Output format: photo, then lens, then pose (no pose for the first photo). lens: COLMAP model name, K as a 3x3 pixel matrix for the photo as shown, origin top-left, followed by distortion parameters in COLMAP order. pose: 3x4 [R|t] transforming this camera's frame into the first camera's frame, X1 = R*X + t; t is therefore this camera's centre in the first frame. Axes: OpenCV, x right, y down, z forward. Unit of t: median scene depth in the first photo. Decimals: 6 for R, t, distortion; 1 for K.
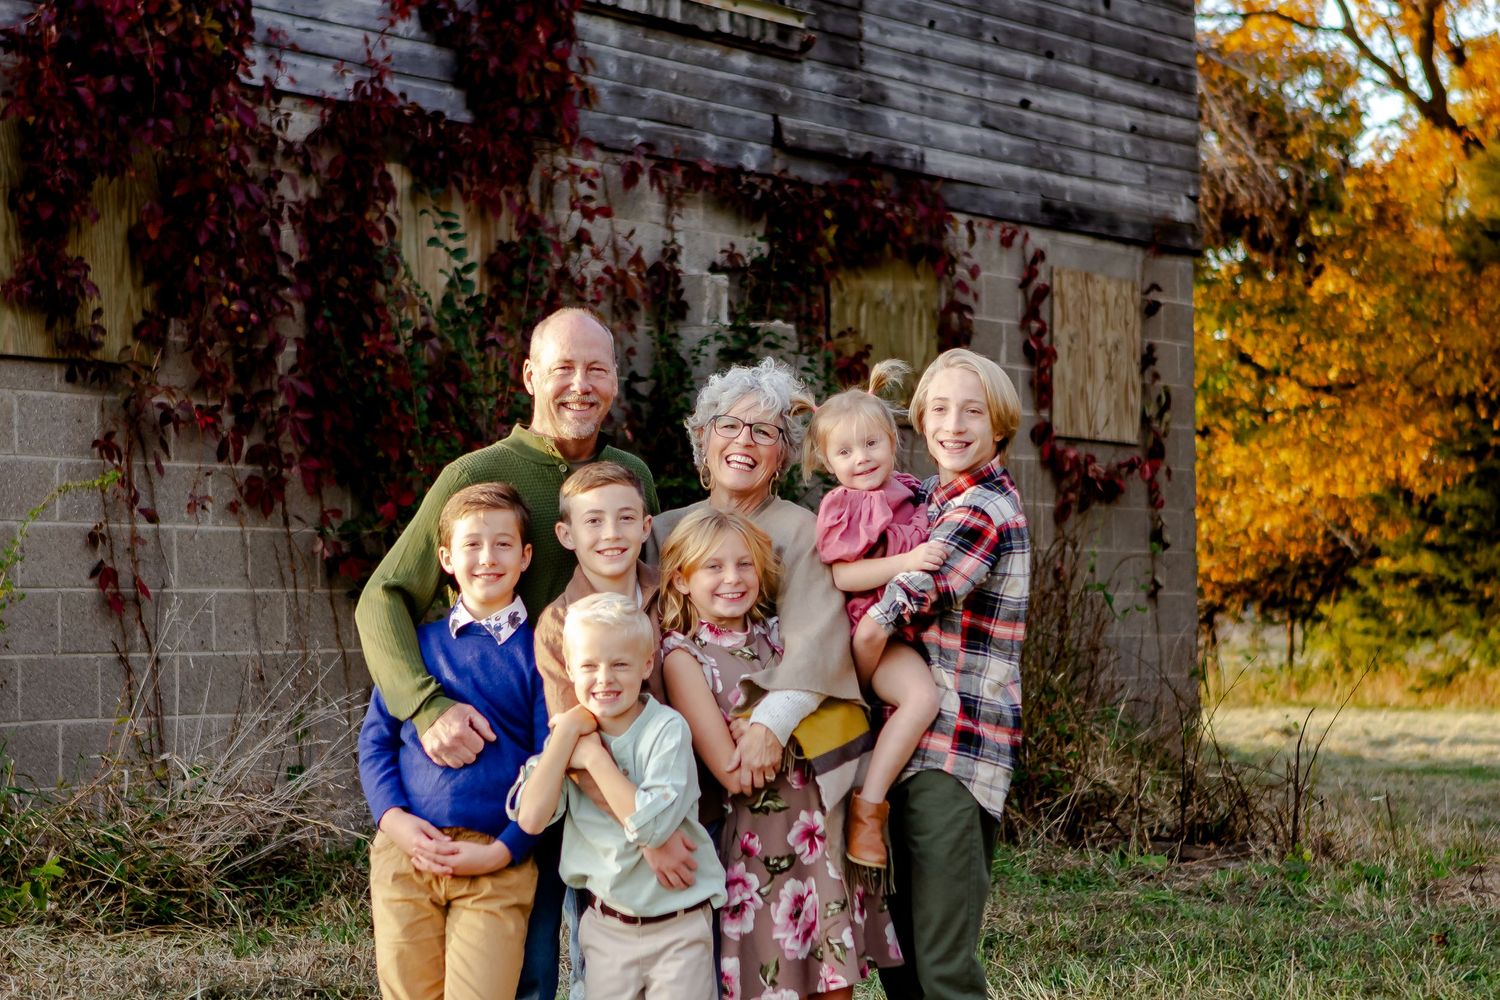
lens RADIAL K [[4194.3, 0, 751.5], [0, 4194.3, 492.6], [0, 0, 1]] dist [-0.052687, 0.000000]
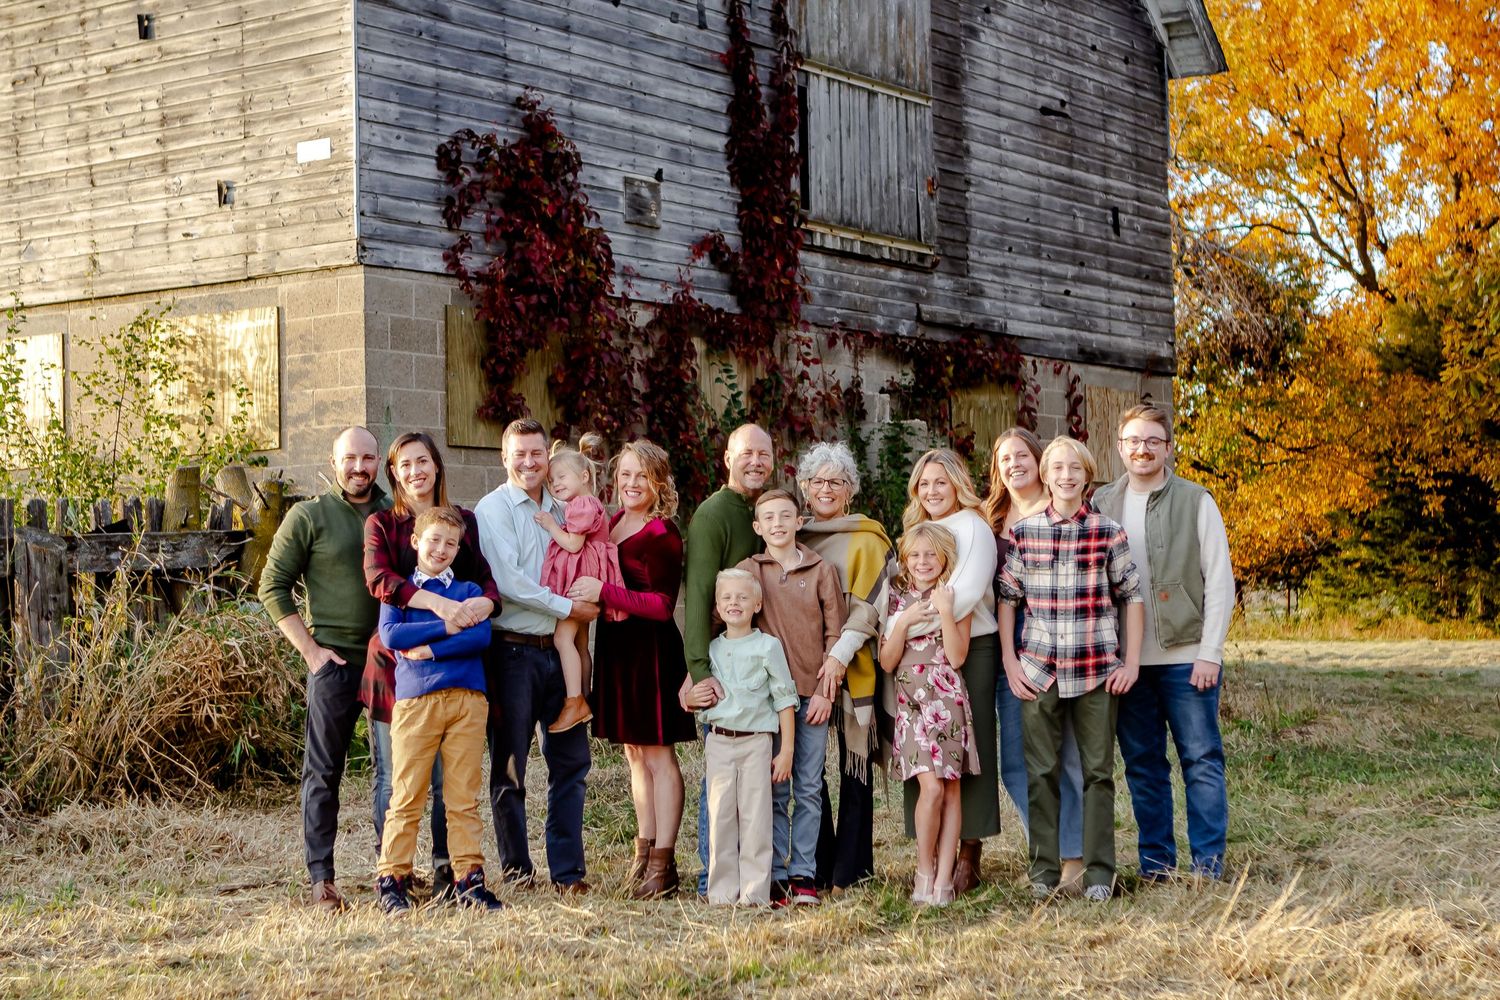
lens RADIAL K [[2540.5, 0, 741.6], [0, 2540.5, 490.9], [0, 0, 1]] dist [-0.056151, 0.000000]
pose [[0.995431, -0.015215, -0.094267, 0.033935], [0.014184, 0.999832, -0.011595, 0.000880], [0.094427, 0.010204, 0.995479, -0.084819]]
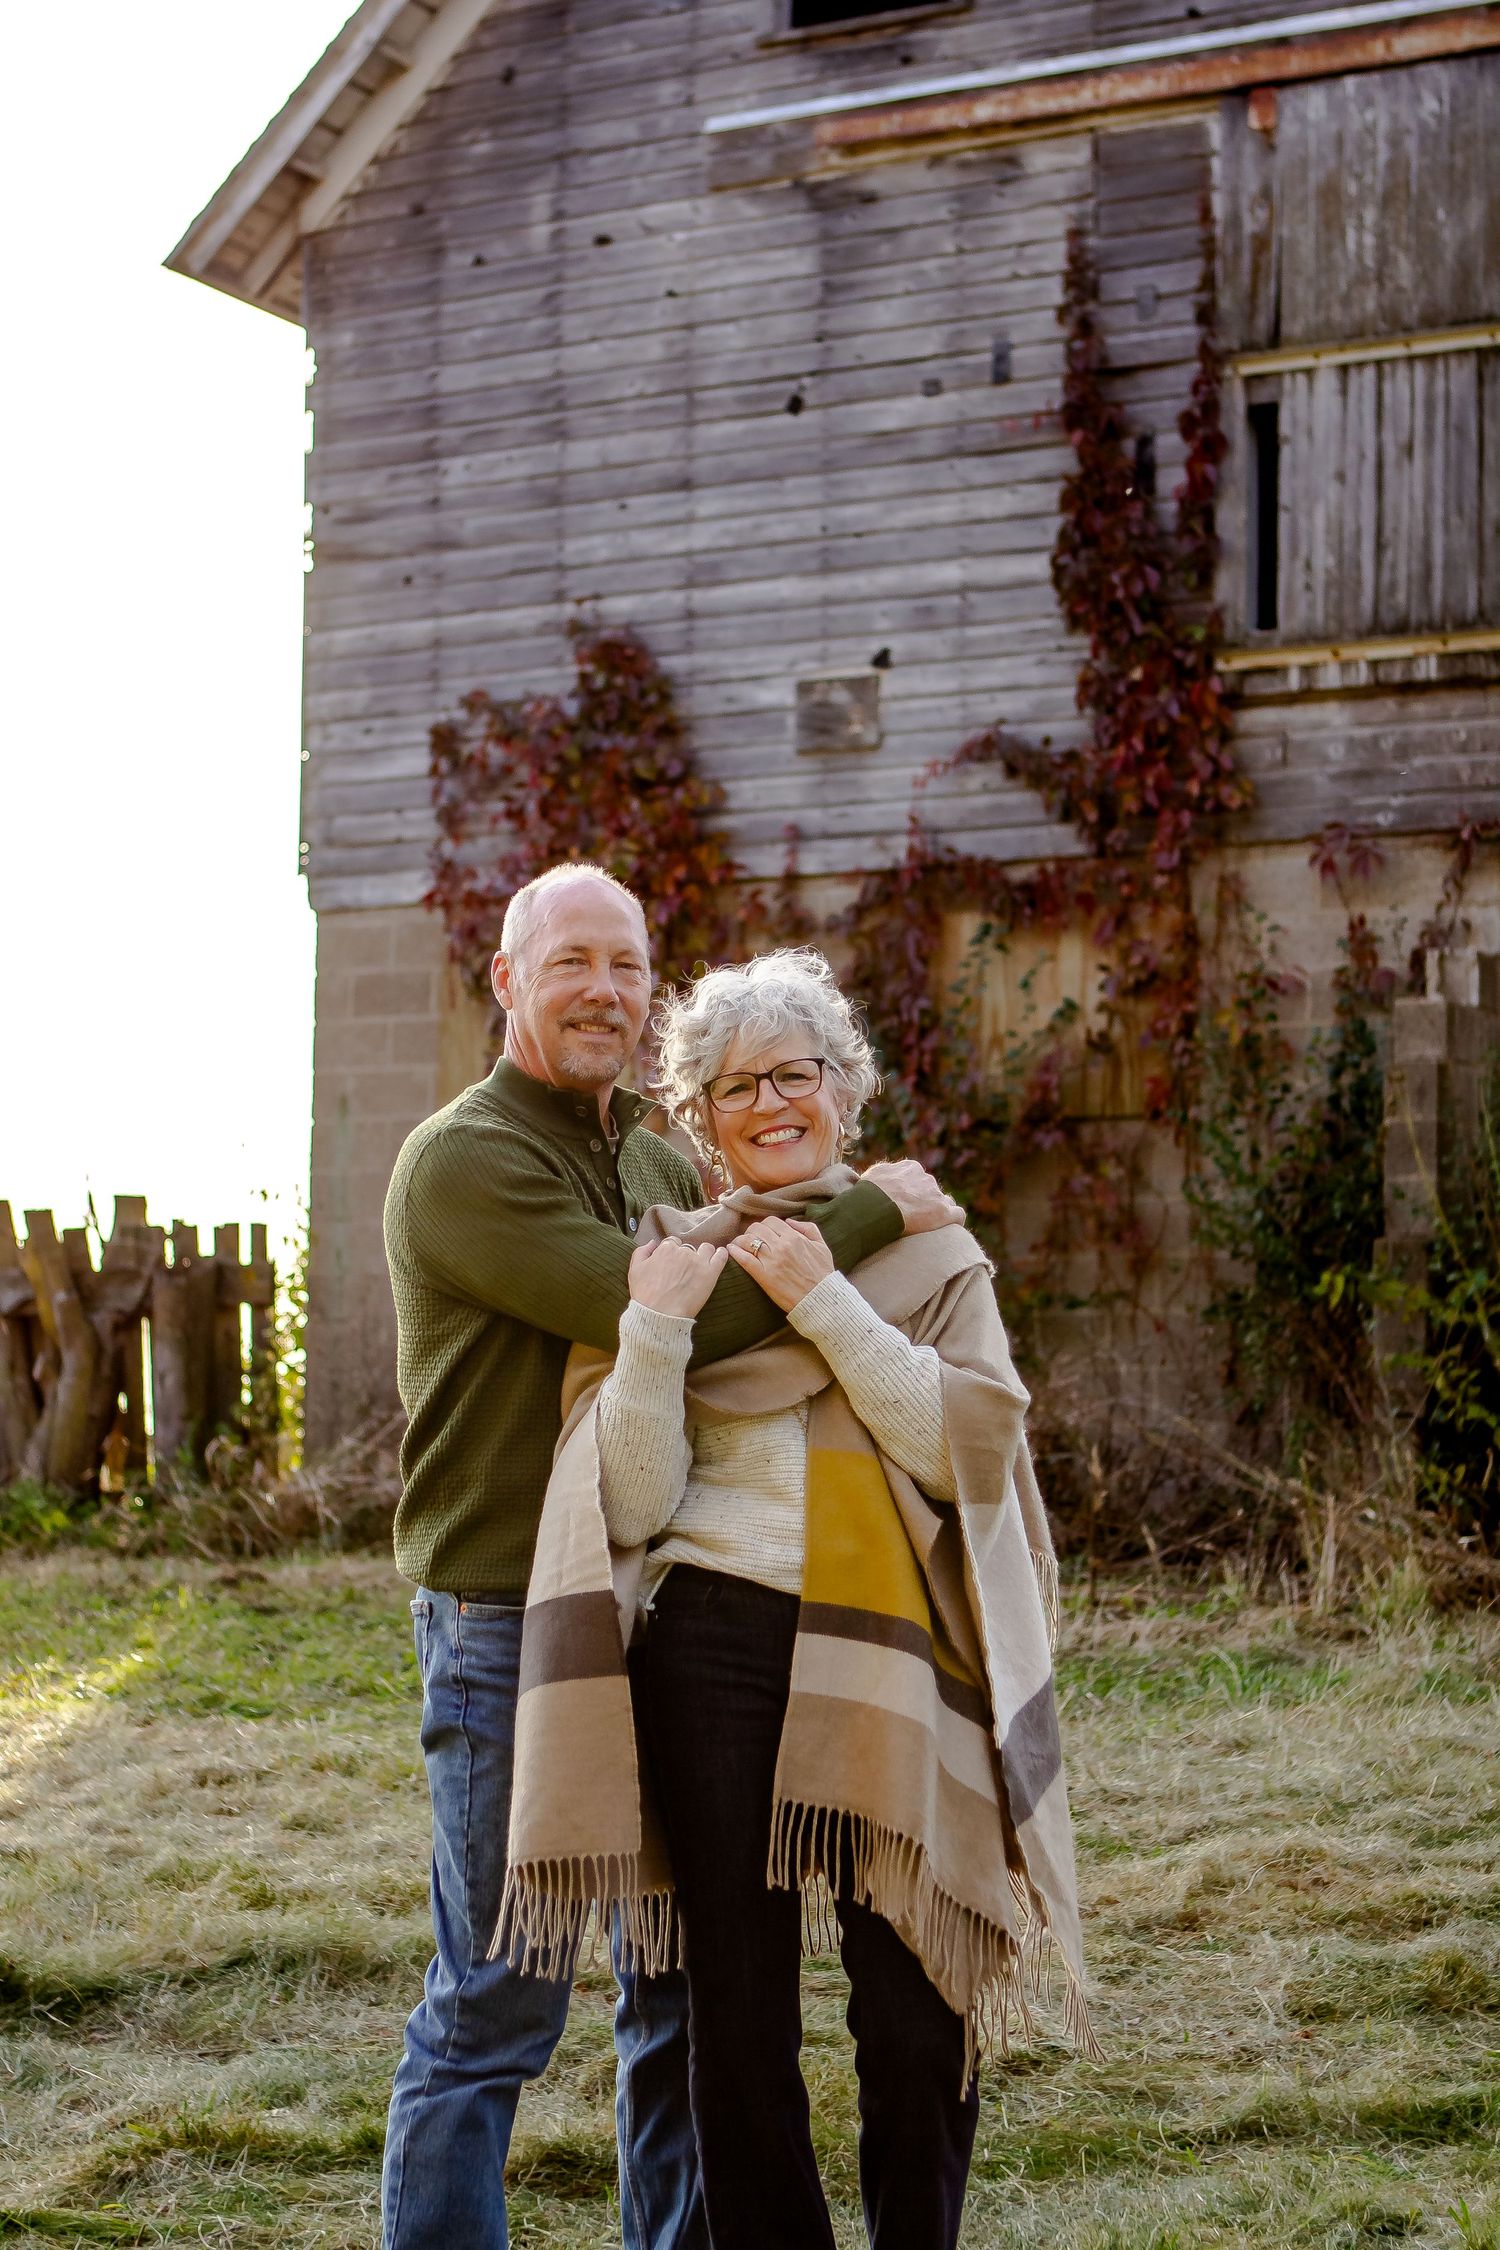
lens RADIAL K [[4369.2, 0, 706.0], [0, 4369.2, 1093.7], [0, 0, 1]] dist [-0.024562, 0.000000]
pose [[-0.005260, -0.095860, -0.995381, 0.934713], [0.012232, 0.995314, -0.095918, 0.067228], [0.999911, -0.012680, -0.004063, 0.861141]]
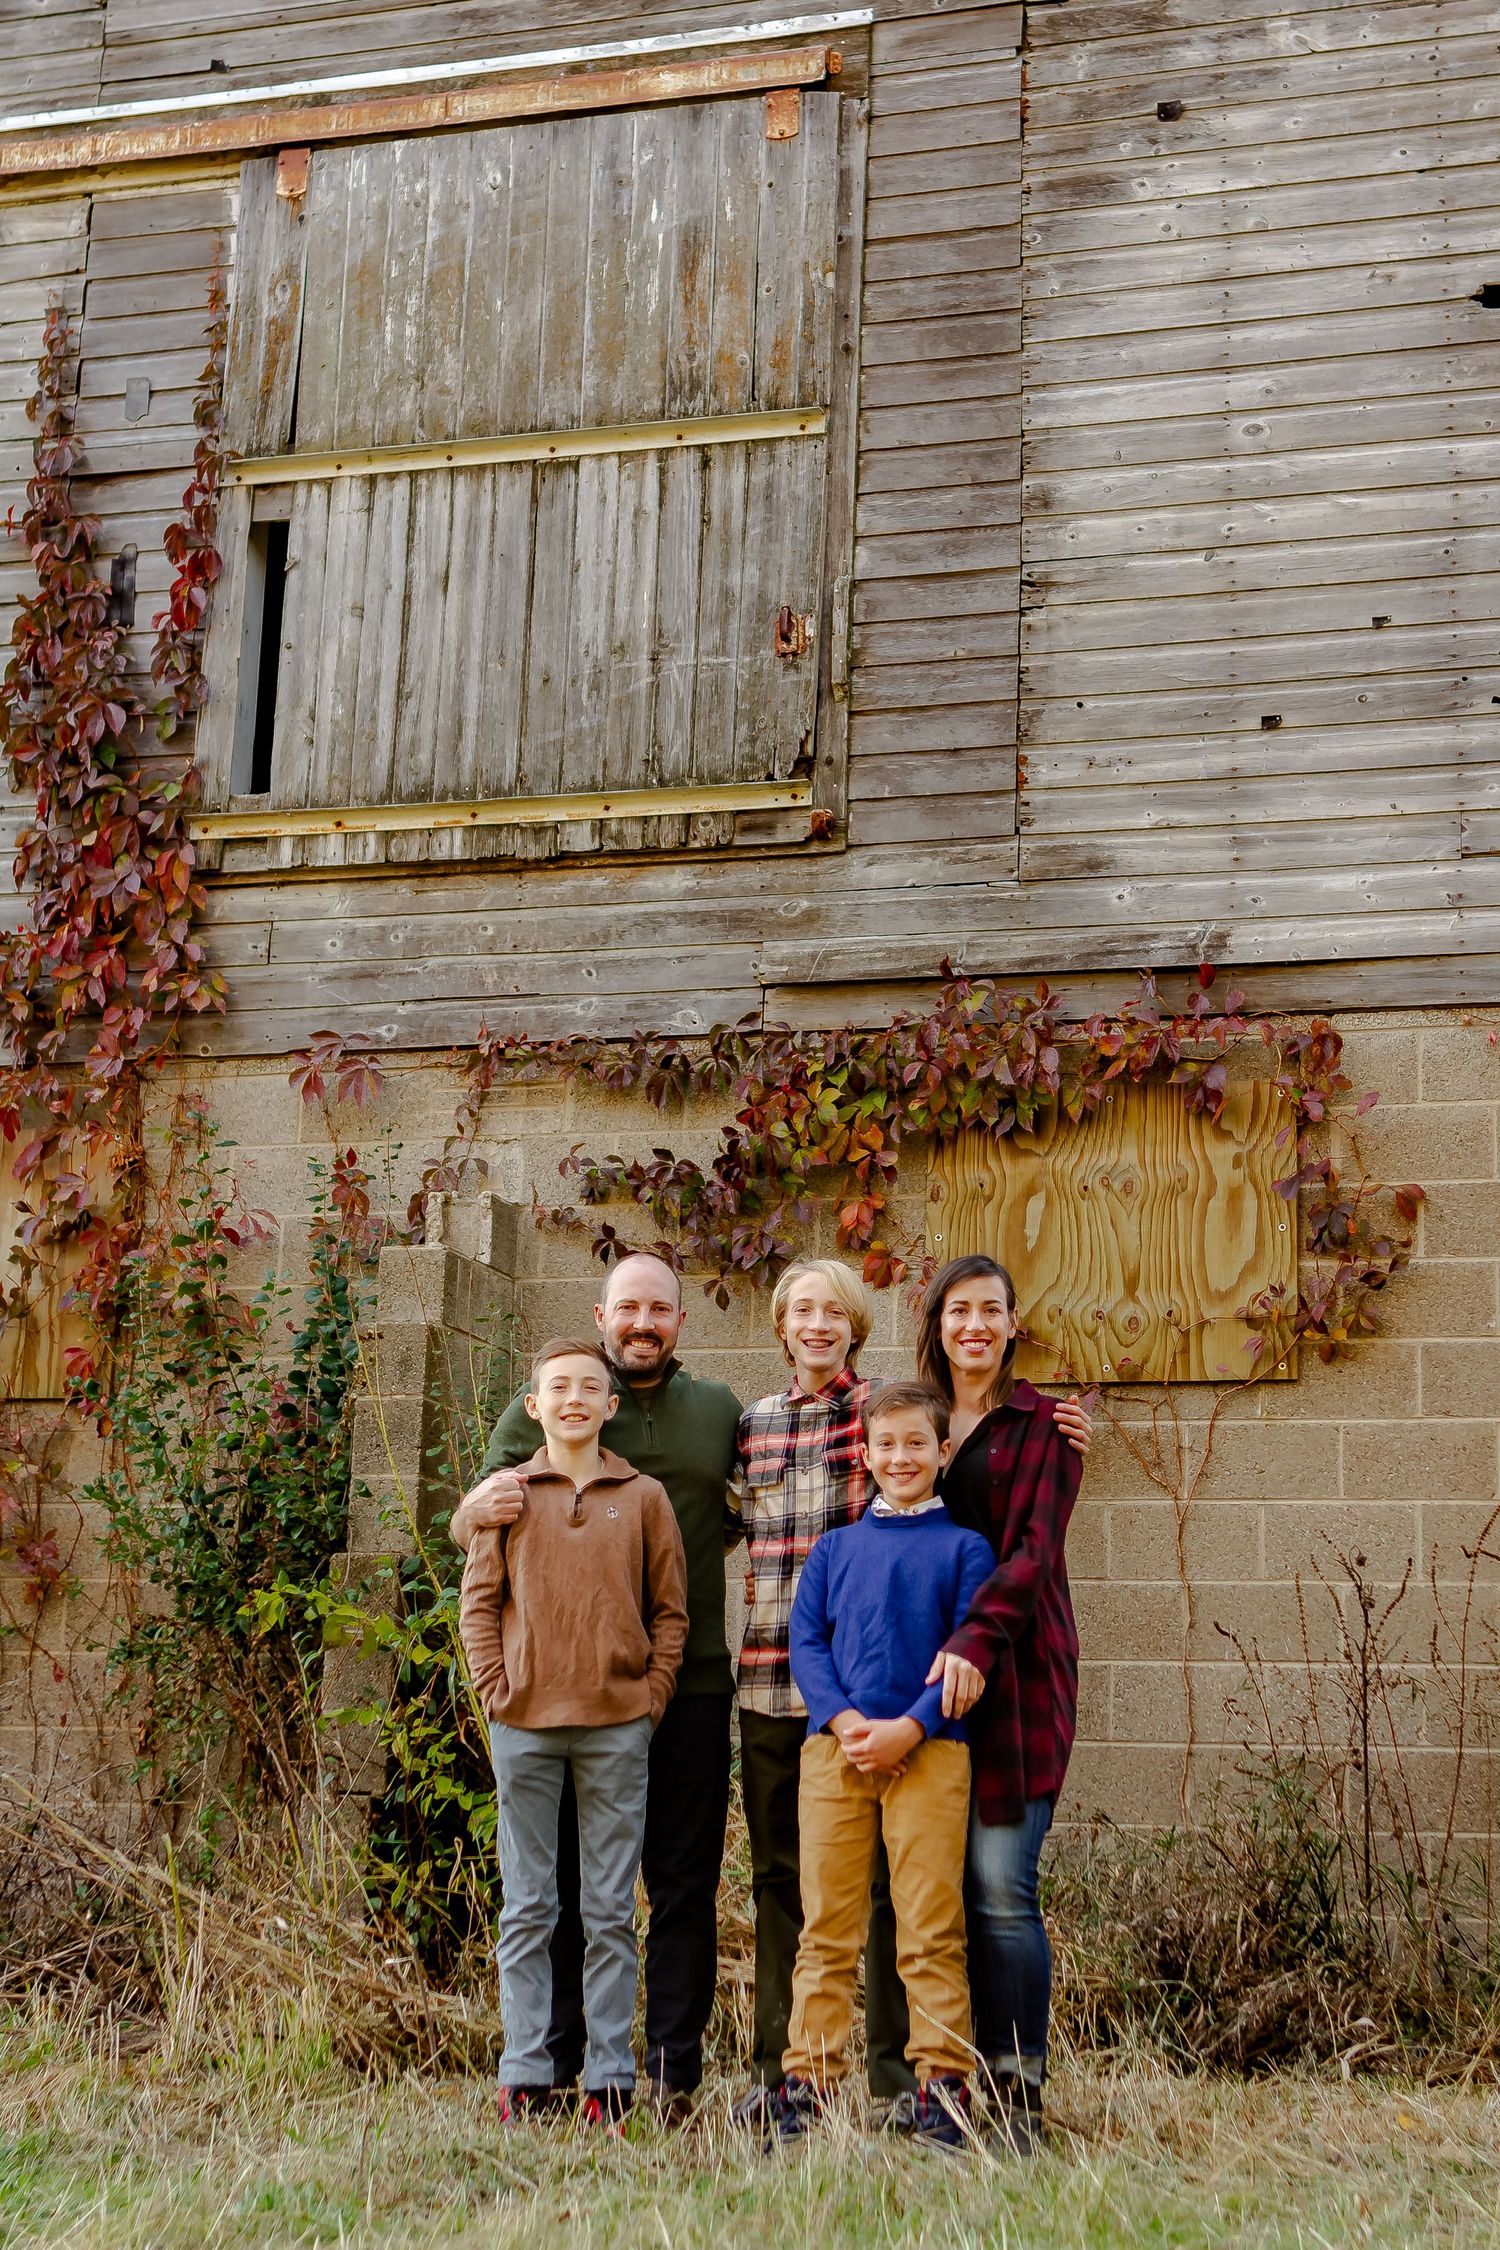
lens RADIAL K [[3745.1, 0, 764.1], [0, 3745.1, 1085.5], [0, 0, 1]] dist [0.017623, 0.000000]
pose [[0.216336, -0.215456, -0.952249, 0.612416], [-0.008569, 0.974889, -0.222526, 0.070400], [0.976281, 0.056300, 0.209057, 0.936418]]
